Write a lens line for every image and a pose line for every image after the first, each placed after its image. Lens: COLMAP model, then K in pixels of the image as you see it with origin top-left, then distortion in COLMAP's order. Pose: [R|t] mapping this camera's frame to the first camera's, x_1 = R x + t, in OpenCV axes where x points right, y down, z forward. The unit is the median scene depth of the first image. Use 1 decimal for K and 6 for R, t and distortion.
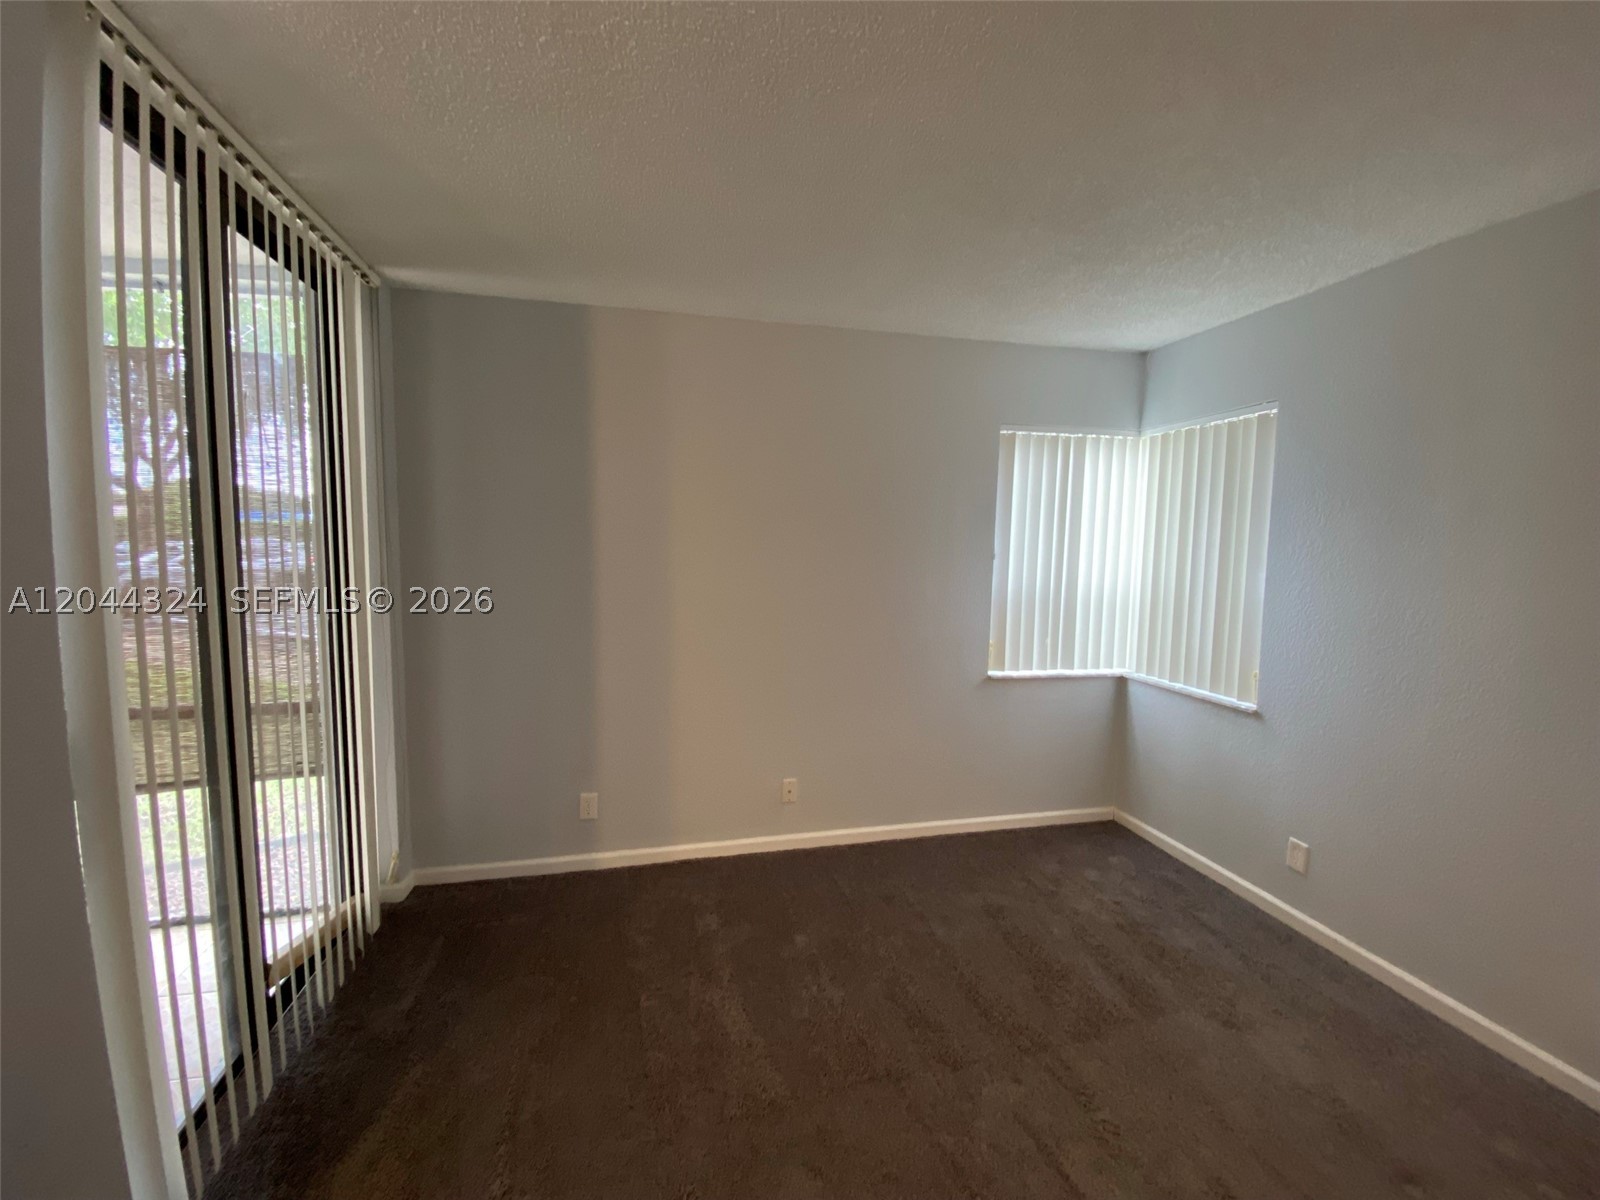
lens RADIAL K [[666.4, 0, 799.3], [0, 666.4, 593.4], [0, 0, 1]] dist [0.034635, -0.024342]
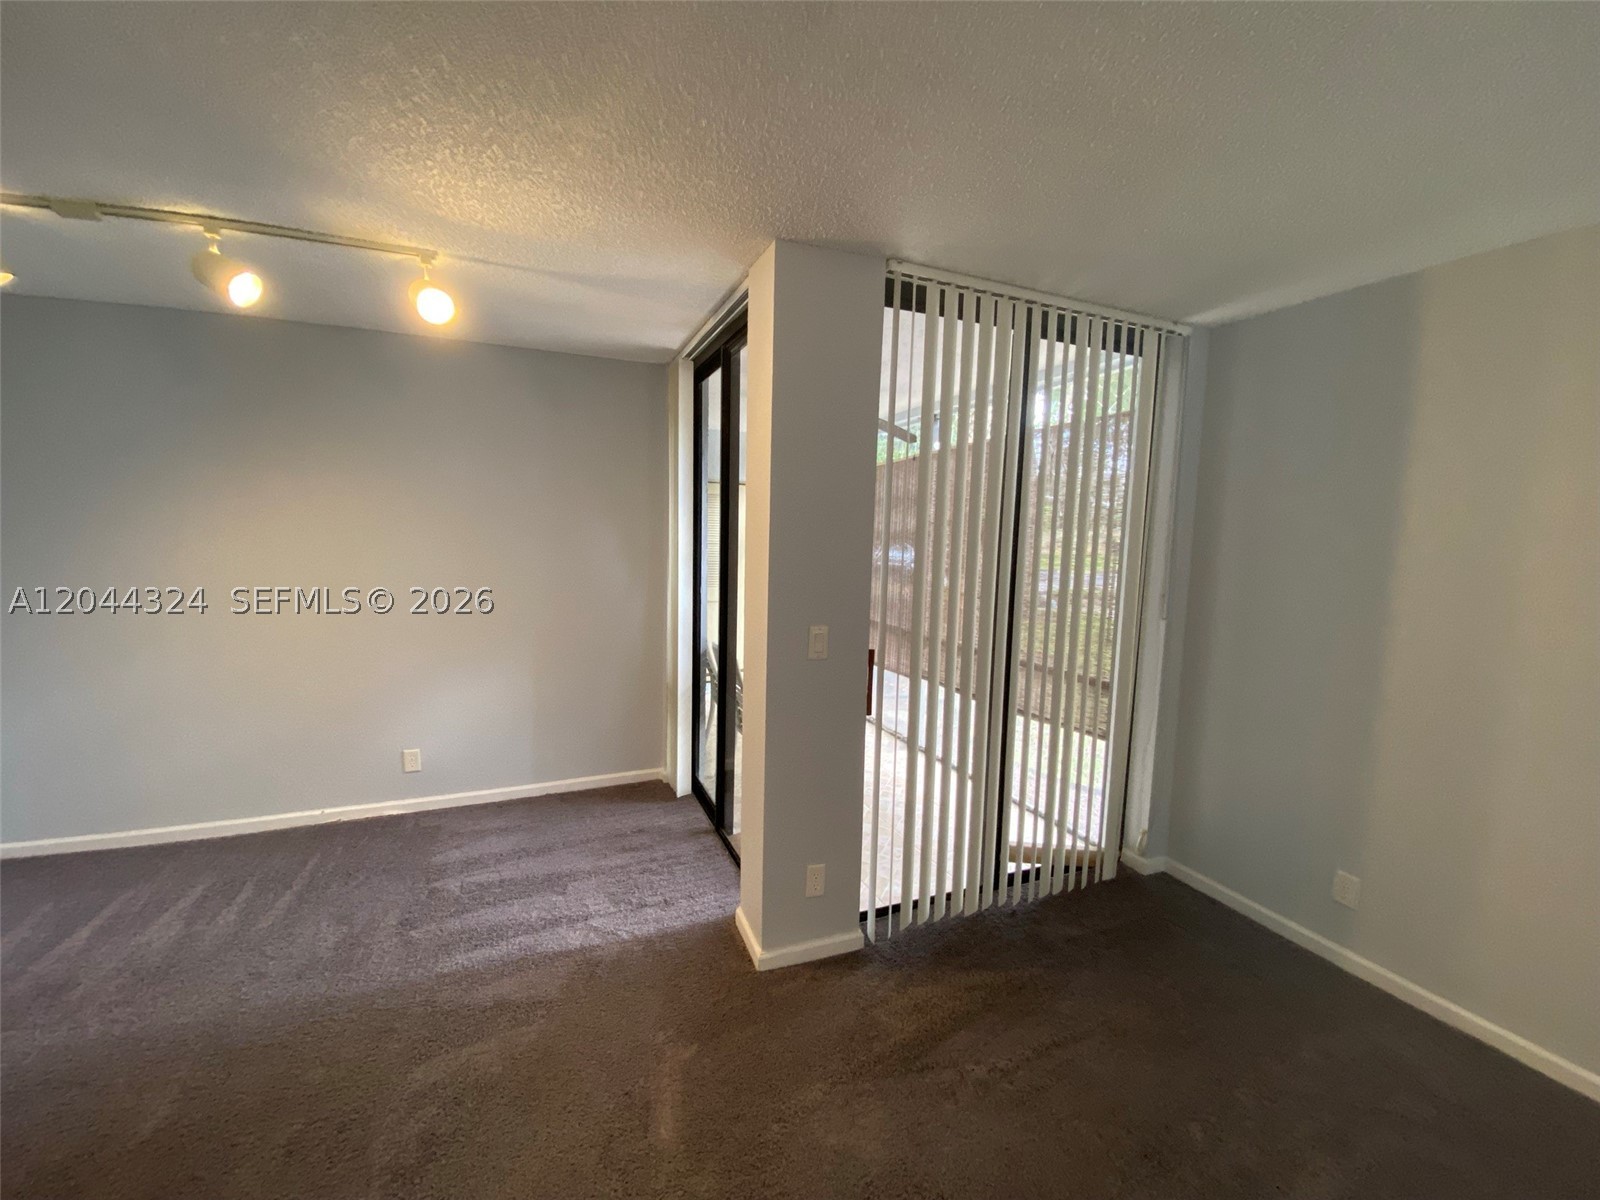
lens RADIAL K [[666.4, 0, 799.3], [0, 666.4, 593.4], [0, 0, 1]] dist [0.034635, -0.024342]
pose [[0.173366, 0.080783, -0.981539, 0.177975], [-0.112066, 0.991775, 0.061832, -0.008144], [0.978461, 0.099278, 0.180994, 0.083838]]
